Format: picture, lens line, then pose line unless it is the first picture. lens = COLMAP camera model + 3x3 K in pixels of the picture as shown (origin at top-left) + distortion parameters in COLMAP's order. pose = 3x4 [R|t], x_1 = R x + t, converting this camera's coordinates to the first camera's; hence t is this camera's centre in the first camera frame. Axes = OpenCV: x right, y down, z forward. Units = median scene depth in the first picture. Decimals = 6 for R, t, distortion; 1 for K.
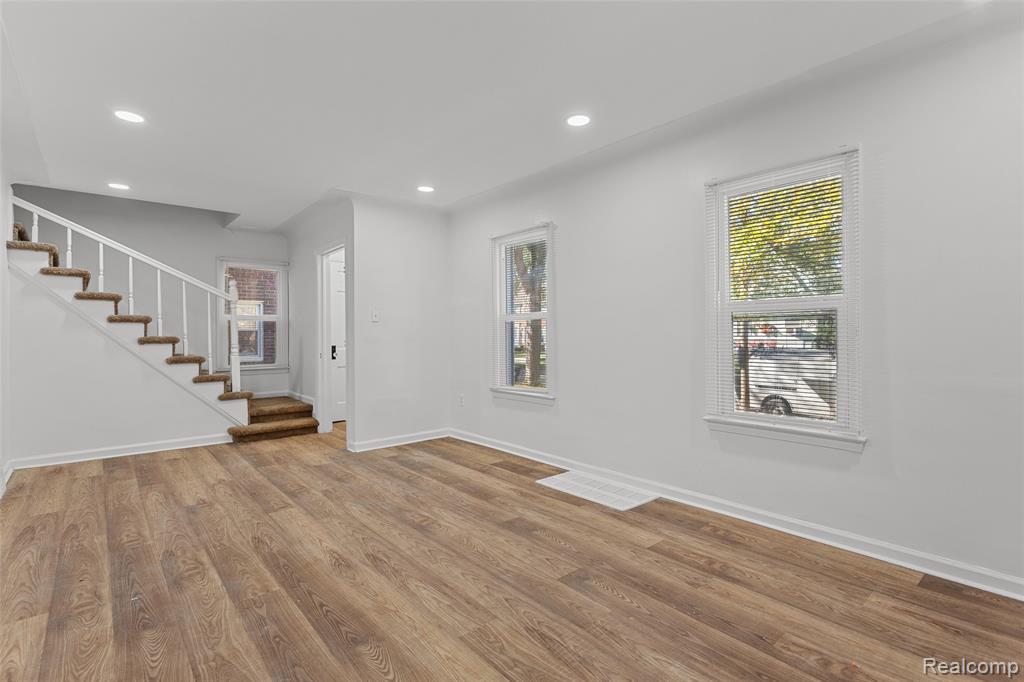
lens RADIAL K [[486.2, 0, 508.8], [0, 486.2, 330.9], [0, 0, 1]] dist [-0.000663, 0.000554]
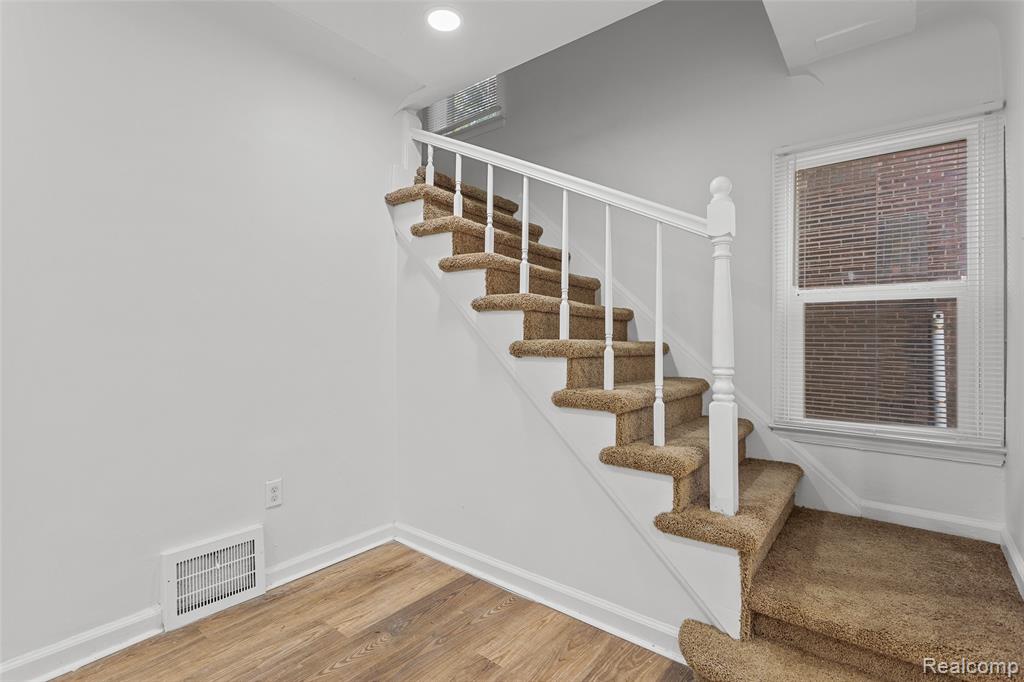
lens RADIAL K [[486.2, 0, 509.4], [0, 486.2, 337.5], [0, 0, 1]] dist [-0.000663, 0.000554]
pose [[0.188016, 0.003295, -0.982160, -0.475665], [-0.002143, 0.999993, 0.002944, 0.012915], [0.982164, 0.001552, 0.188022, 1.421268]]
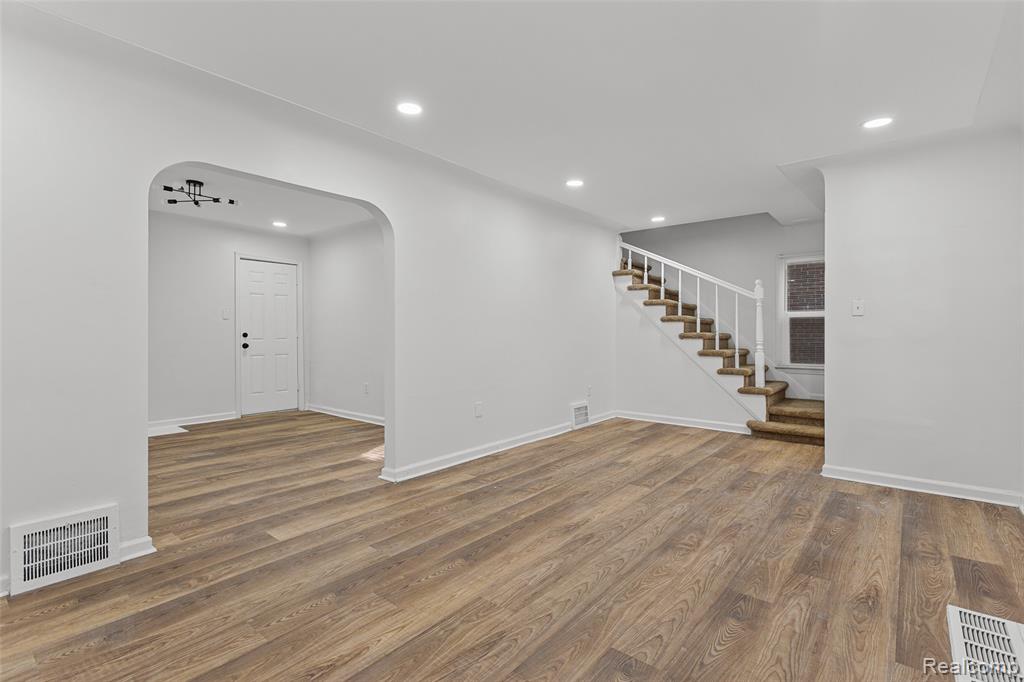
lens RADIAL K [[486.2, 0, 508.0], [0, 486.2, 332.3], [0, 0, 1]] dist [-0.000663, 0.000554]
pose [[0.168254, 0.005348, -0.985729, 0.639059], [0.002454, 0.999980, 0.005844, 0.003049], [0.985741, -0.003402, 0.168238, 0.544625]]
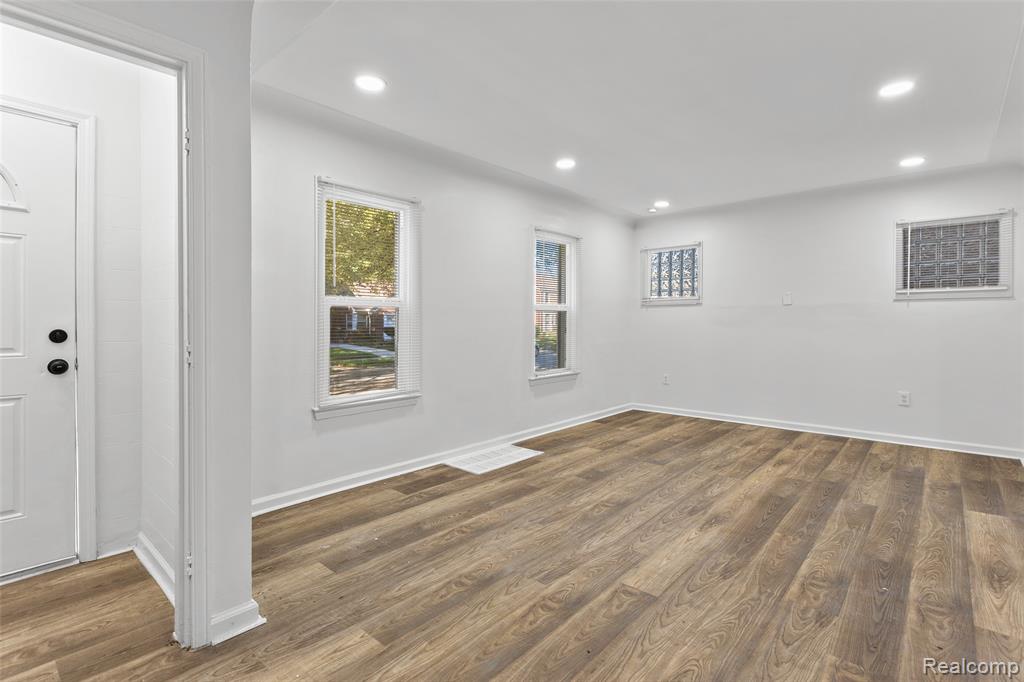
lens RADIAL K [[486.2, 0, 512.3], [0, 486.2, 340.9], [0, 0, 1]] dist [-0.000663, 0.000554]
pose [[-0.138459, -0.035568, 0.989729, -1.167989], [-0.003659, 0.999366, 0.035402, 0.006681], [-0.990361, 0.001281, -0.138501, 1.355971]]
